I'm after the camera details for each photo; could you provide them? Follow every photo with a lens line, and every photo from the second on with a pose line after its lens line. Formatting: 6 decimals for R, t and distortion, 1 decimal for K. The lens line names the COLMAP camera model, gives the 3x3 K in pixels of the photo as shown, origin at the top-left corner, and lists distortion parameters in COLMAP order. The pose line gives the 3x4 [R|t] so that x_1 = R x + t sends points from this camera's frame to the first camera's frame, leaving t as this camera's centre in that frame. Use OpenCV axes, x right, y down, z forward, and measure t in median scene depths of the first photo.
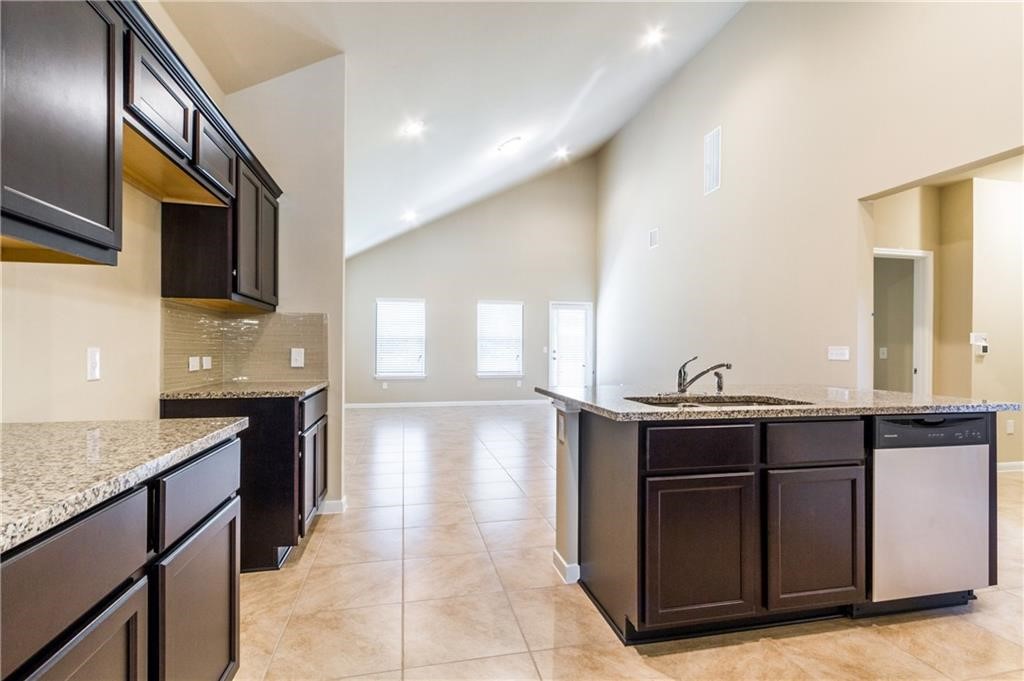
lens RADIAL K [[489.9, 0, 512.9], [0, 489.9, 348.9], [0, 0, 1]] dist [0.004234, 0.002239]
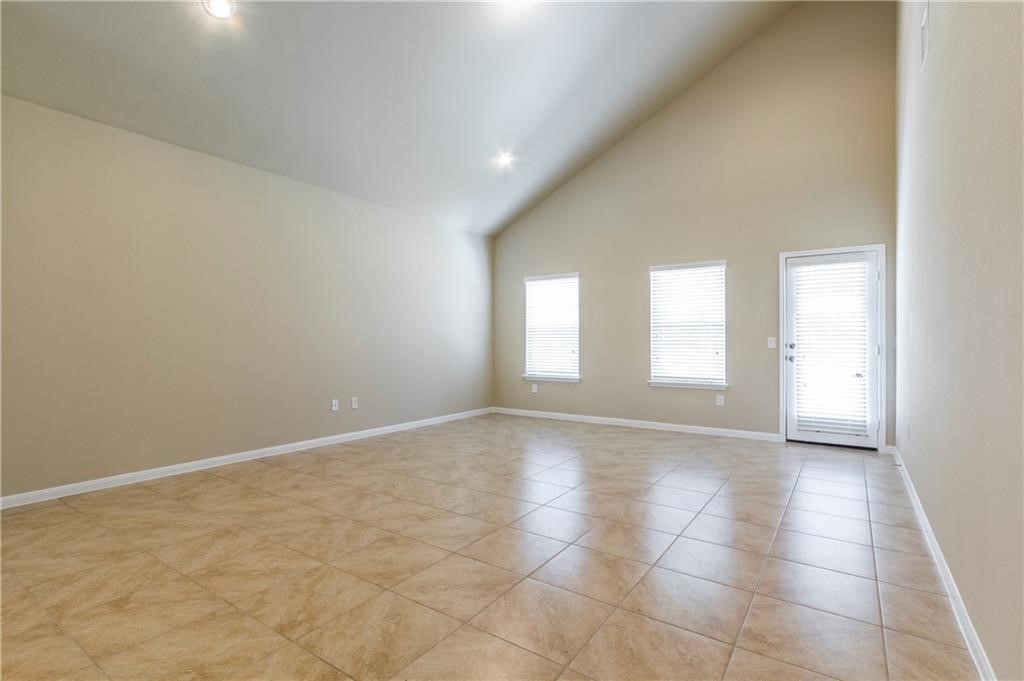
lens RADIAL K [[489.9, 0, 517.1], [0, 489.9, 340.7], [0, 0, 1]] dist [0.004234, 0.002239]
pose [[0.684231, -0.002343, -0.729262, 0.288087], [0.001773, 0.999997, -0.001549, -0.000086], [0.729263, -0.000233, 0.684233, 0.441505]]
